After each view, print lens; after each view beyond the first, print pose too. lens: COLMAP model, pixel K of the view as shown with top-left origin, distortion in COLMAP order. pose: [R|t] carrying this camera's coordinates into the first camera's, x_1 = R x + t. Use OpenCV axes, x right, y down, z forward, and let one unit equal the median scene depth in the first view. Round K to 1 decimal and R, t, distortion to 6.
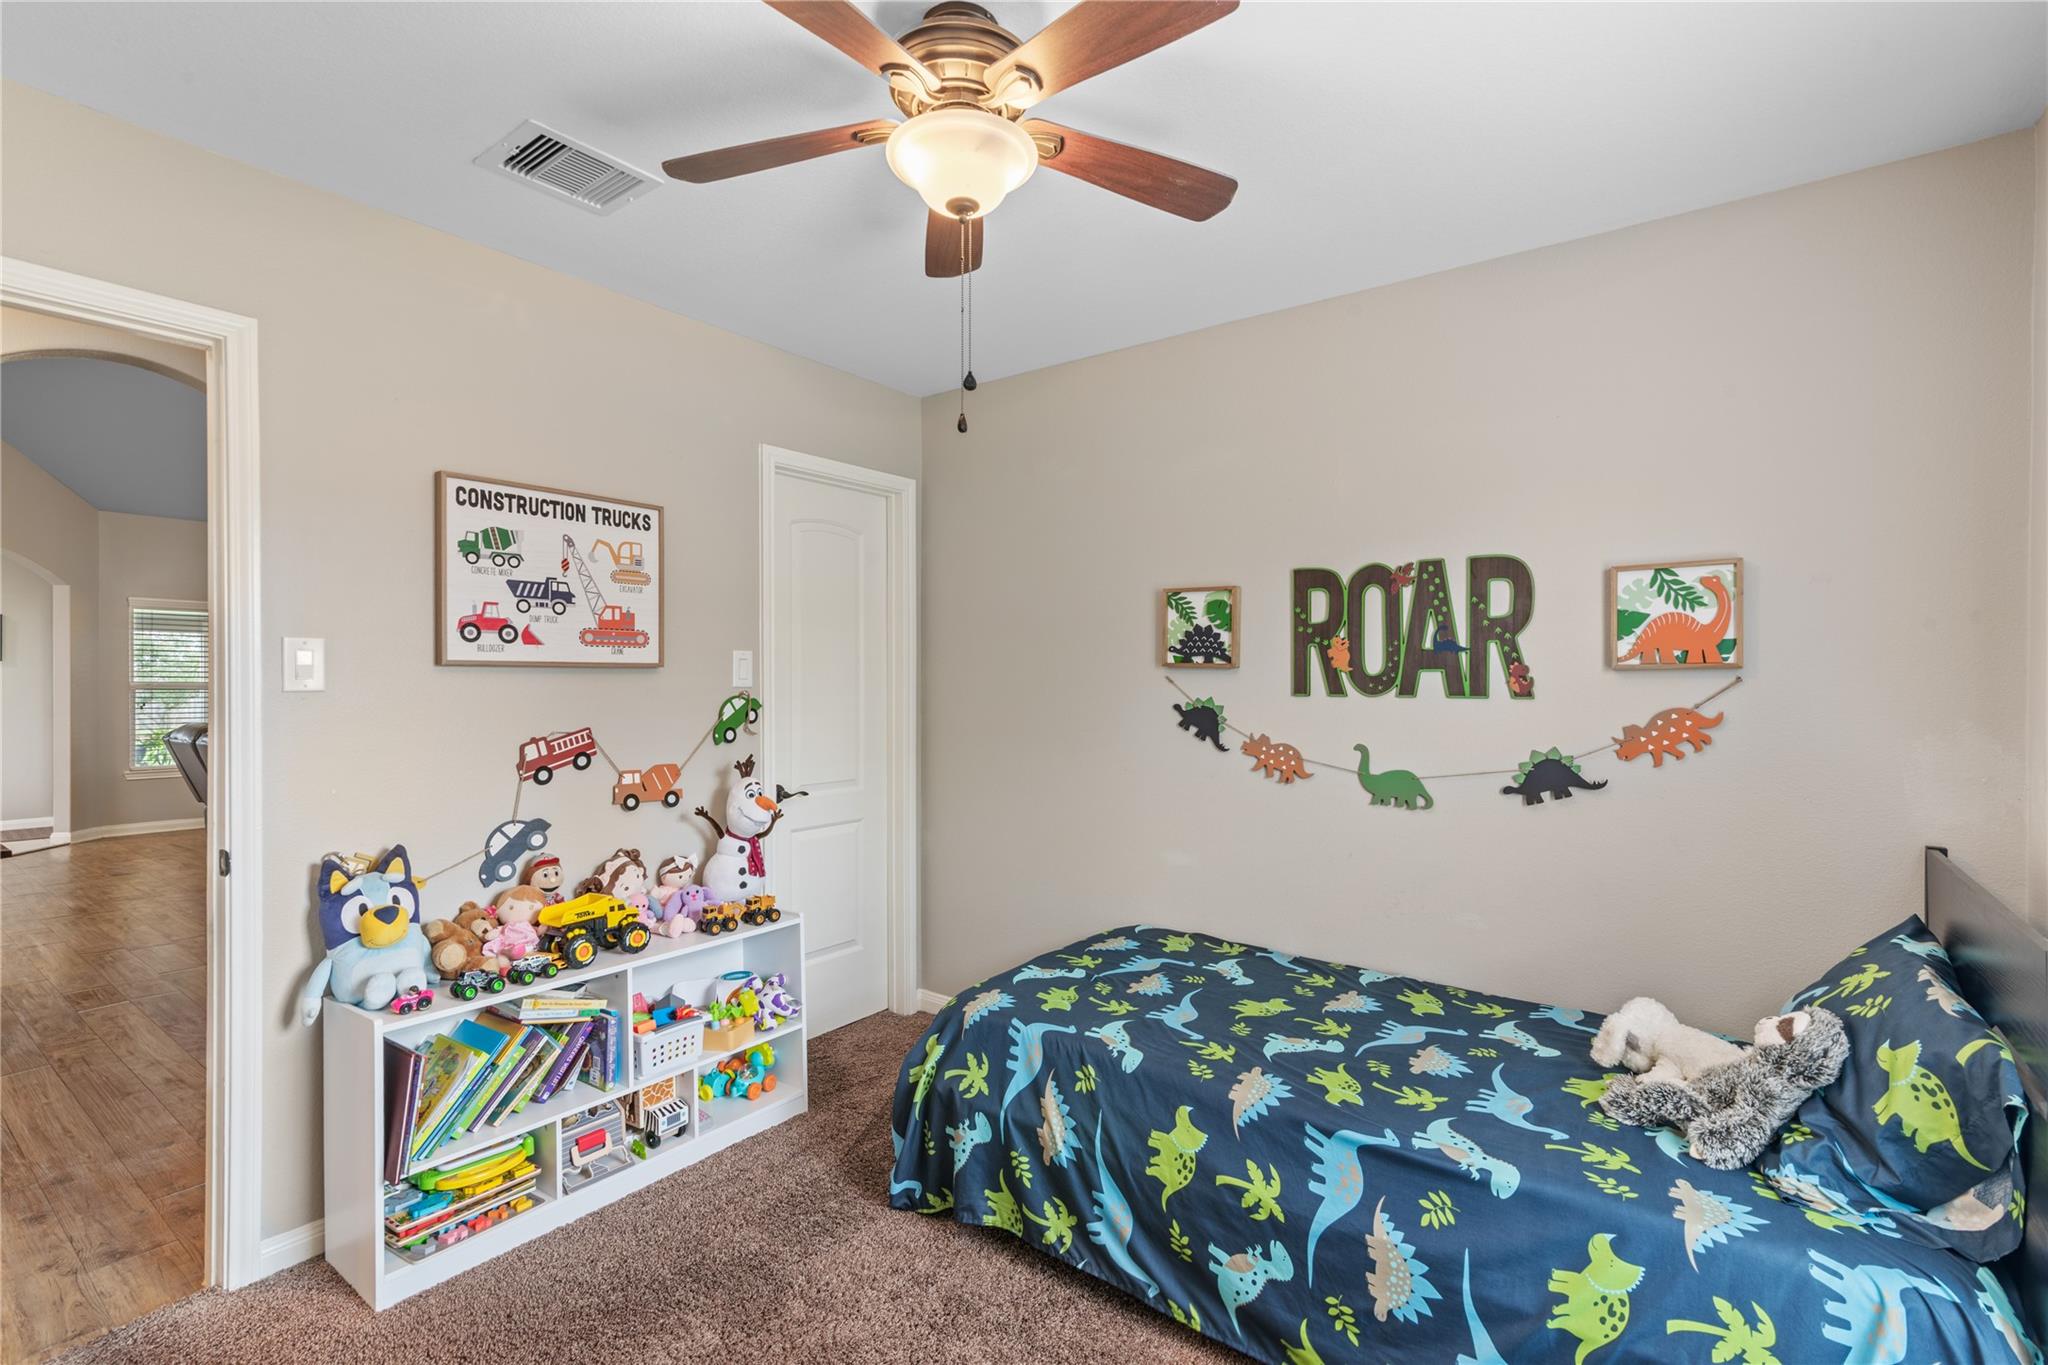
lens RADIAL K [[930.6, 0, 1017.8], [0, 930.6, 678.1], [0, 0, 1]] dist [0.016261, -0.002590]
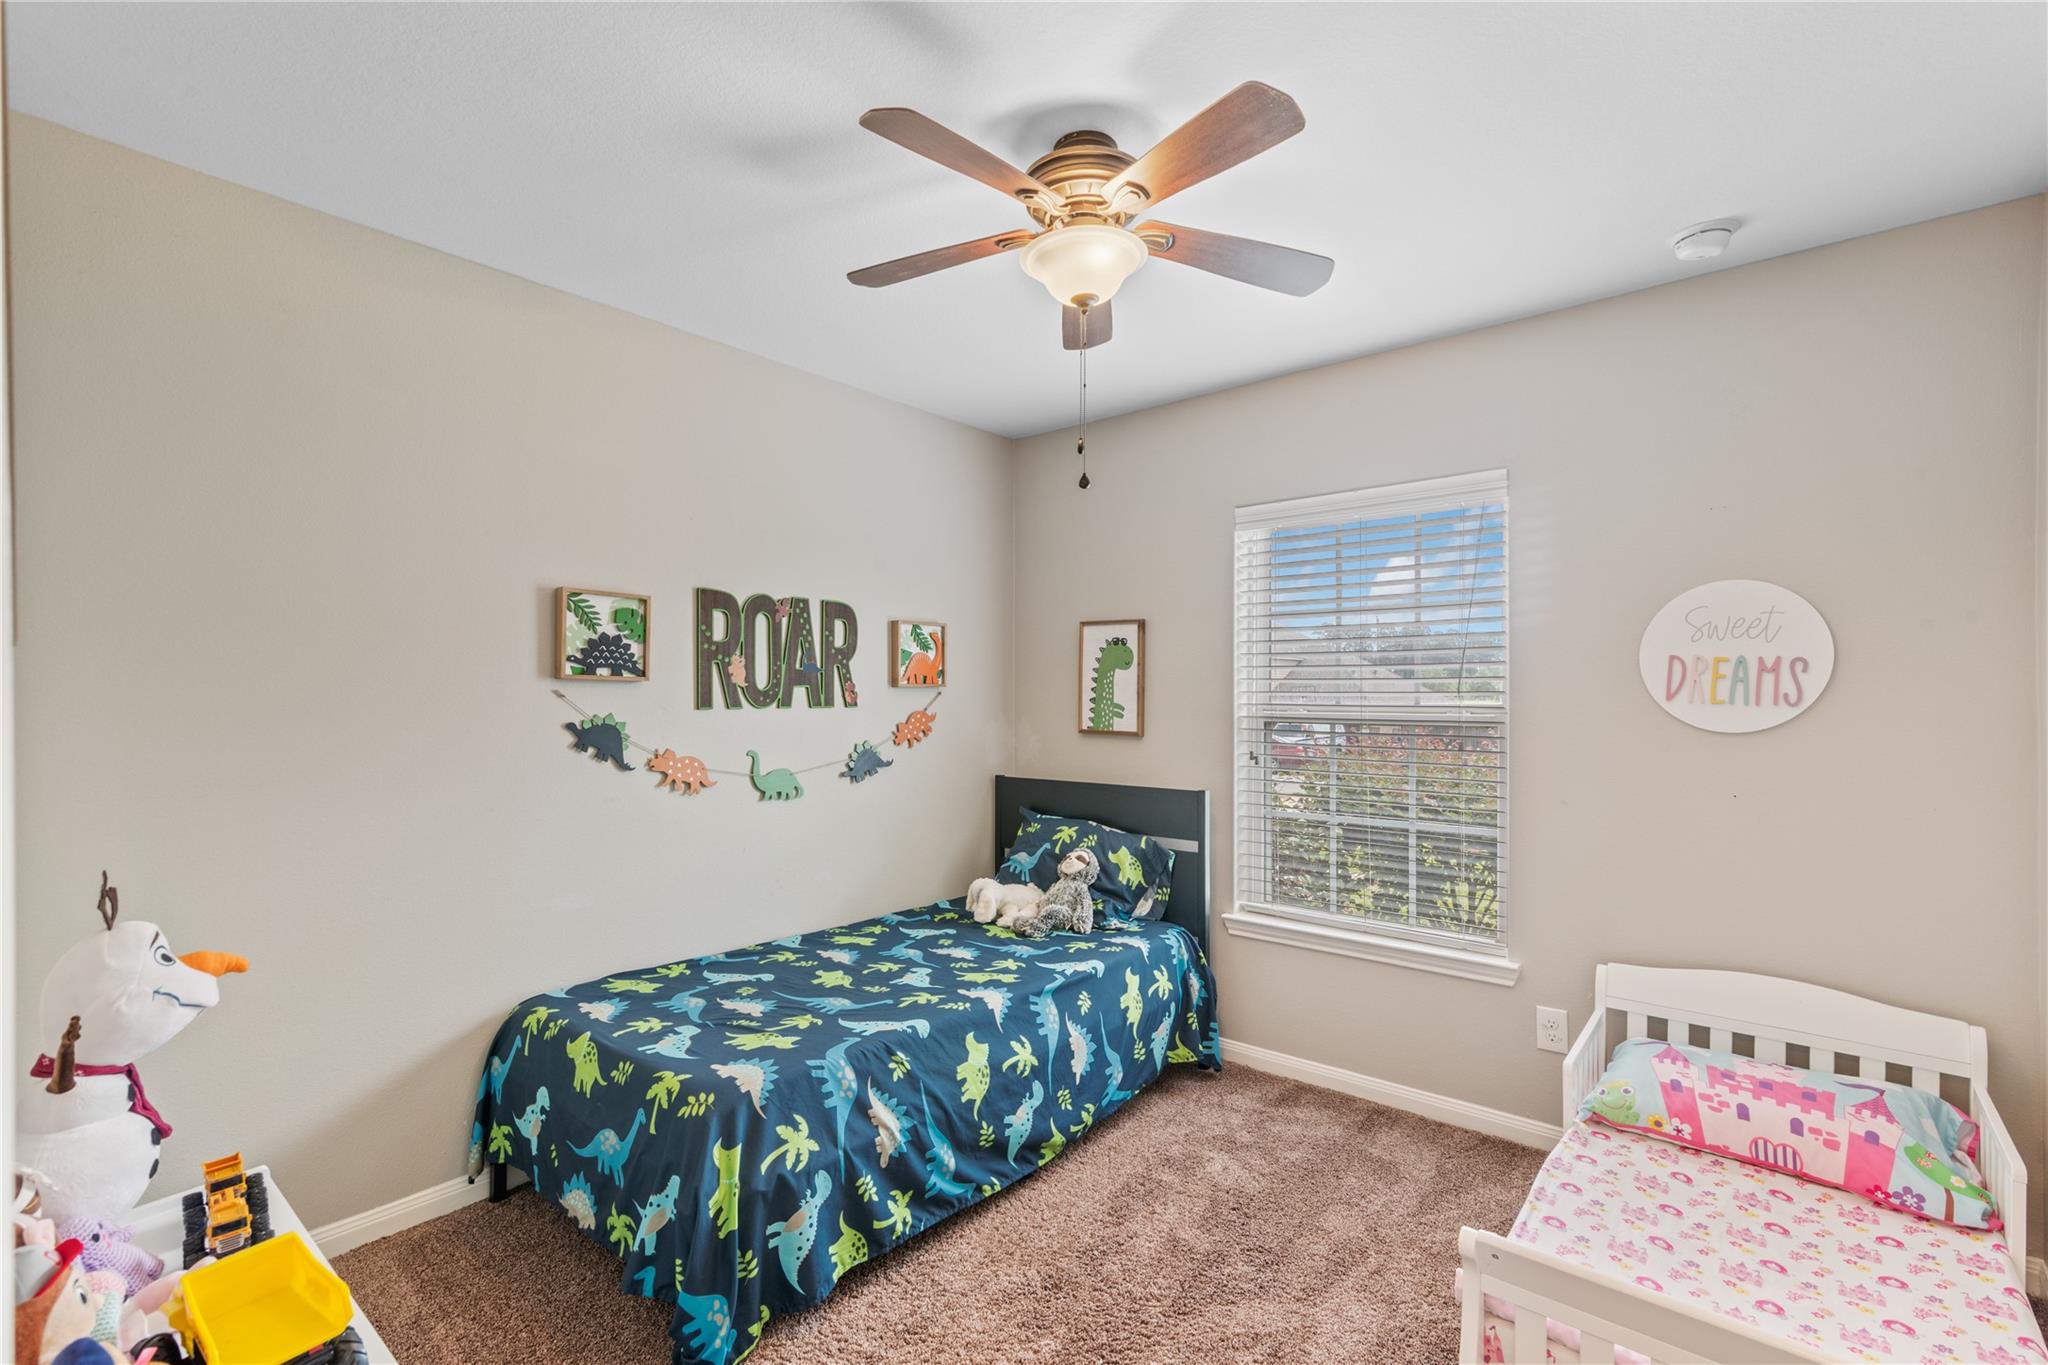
lens RADIAL K [[930.6, 0, 1017.1], [0, 930.6, 692.6], [0, 0, 1]] dist [0.016261, -0.002590]
pose [[0.062142, -0.000135, 0.998067, -0.820084], [-0.000940, 1.000000, 0.000194, -0.000502], [-0.998067, -0.000950, 0.062142, 0.659347]]
